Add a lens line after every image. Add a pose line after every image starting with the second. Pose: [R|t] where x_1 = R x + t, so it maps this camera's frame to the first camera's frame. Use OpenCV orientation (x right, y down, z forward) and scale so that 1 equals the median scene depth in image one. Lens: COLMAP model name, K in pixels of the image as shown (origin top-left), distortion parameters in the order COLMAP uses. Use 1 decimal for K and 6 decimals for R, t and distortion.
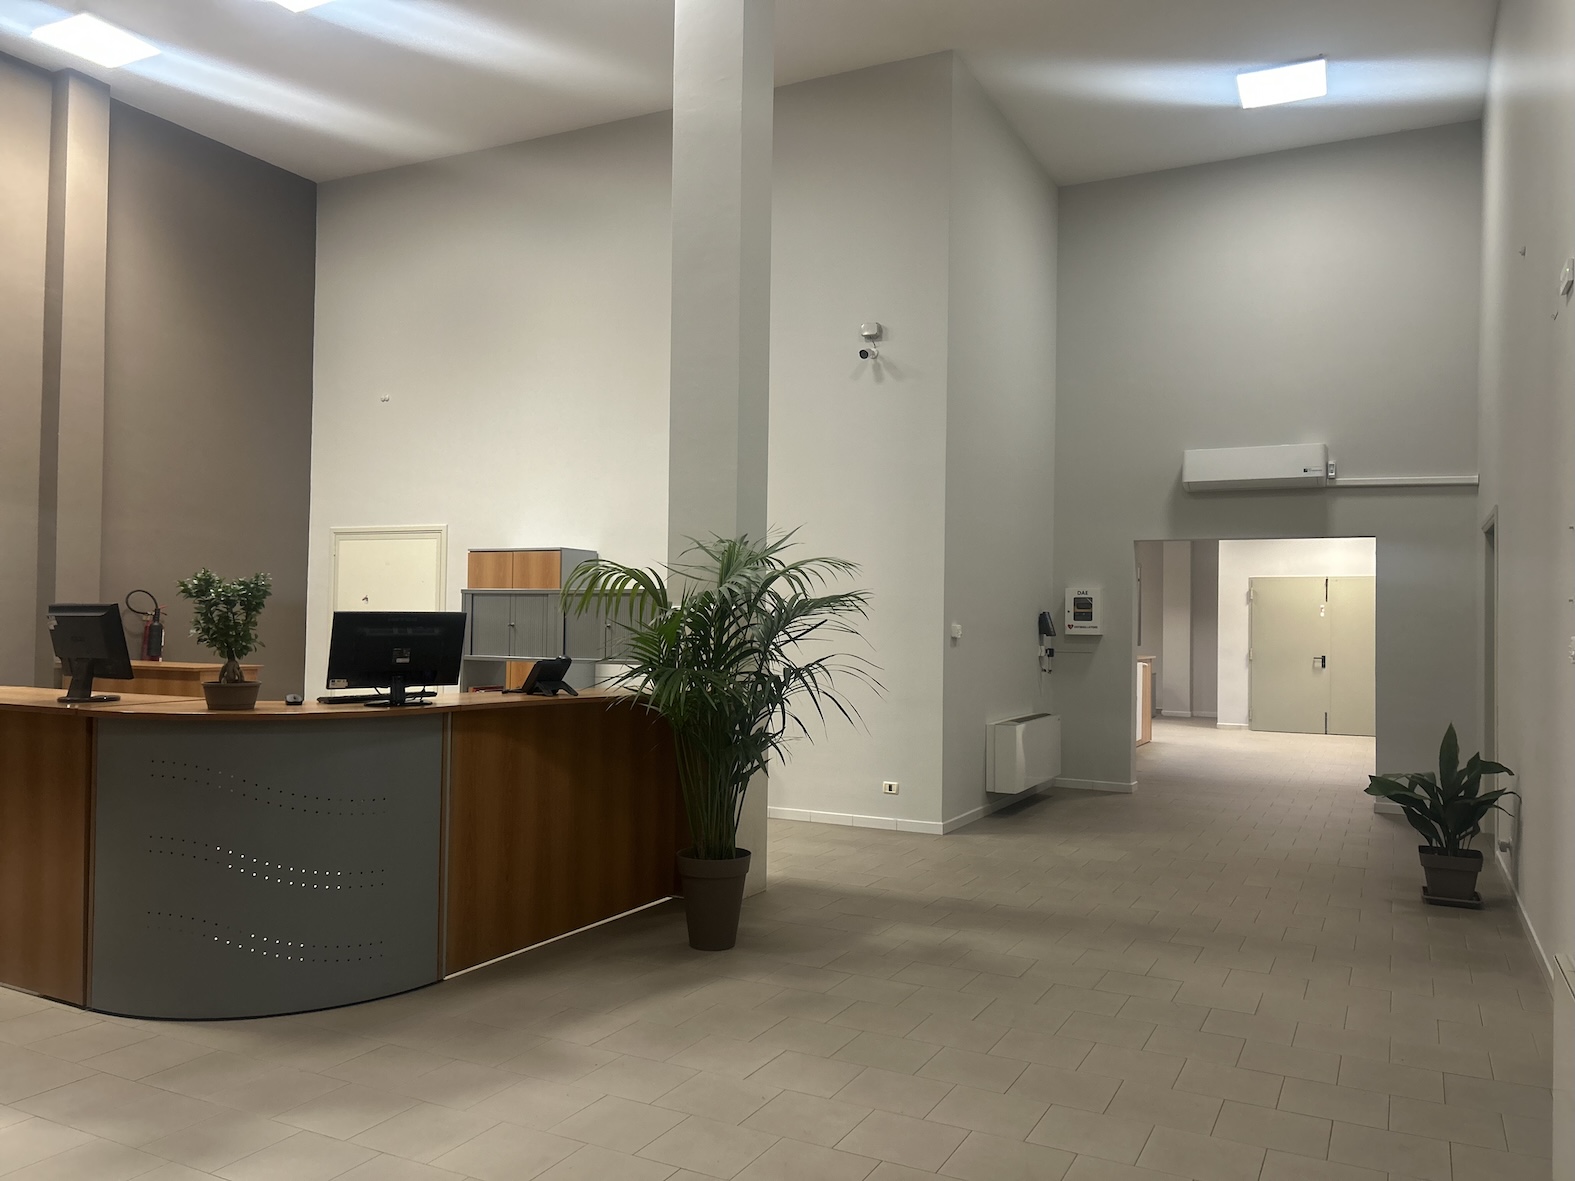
lens RADIAL K [[1189.8, 0, 787.5], [0, 1189.8, 590.5], [0, 0, 1]] dist [0.009253, 0.001609]
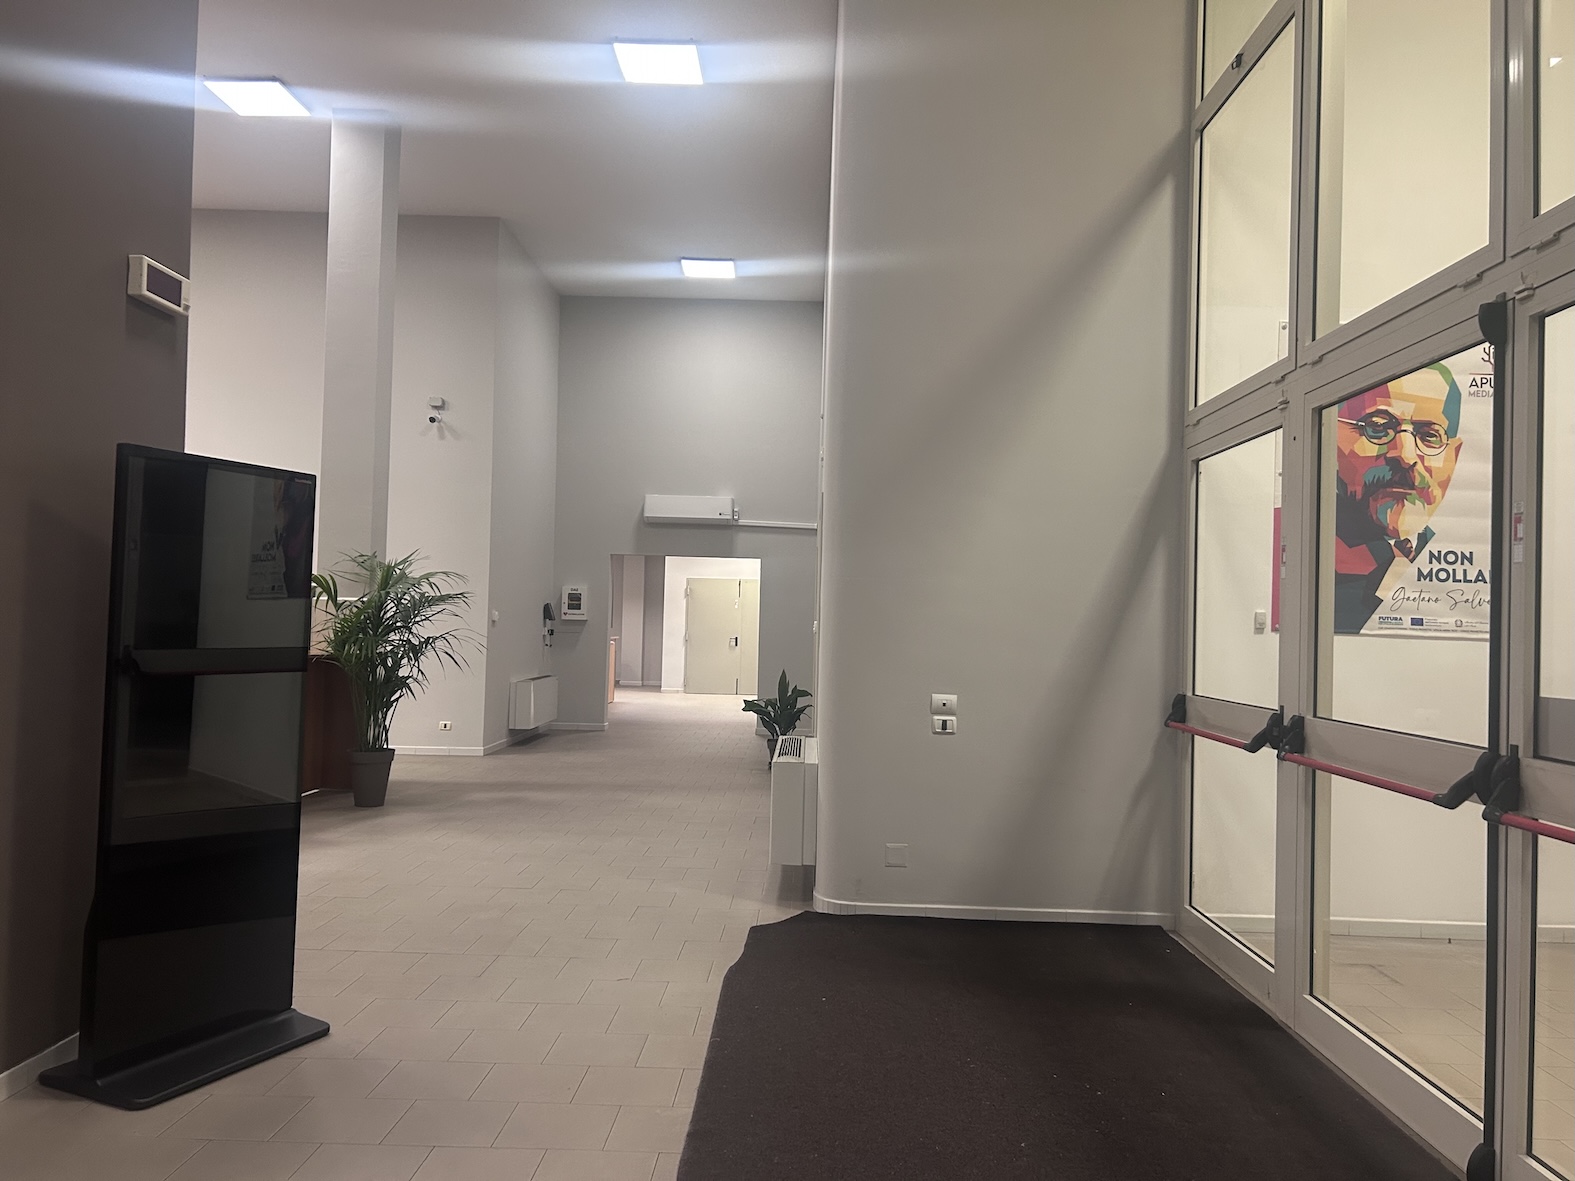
lens RADIAL K [[1189.8, 0, 787.5], [0, 1189.8, 590.5], [0, 0, 1]] dist [0.009253, 0.001609]
pose [[0.899956, 0.018662, 0.435582, -0.150948], [-0.023653, 0.999702, 0.006037, -0.012961], [-0.435339, -0.015736, 0.900129, -0.411368]]
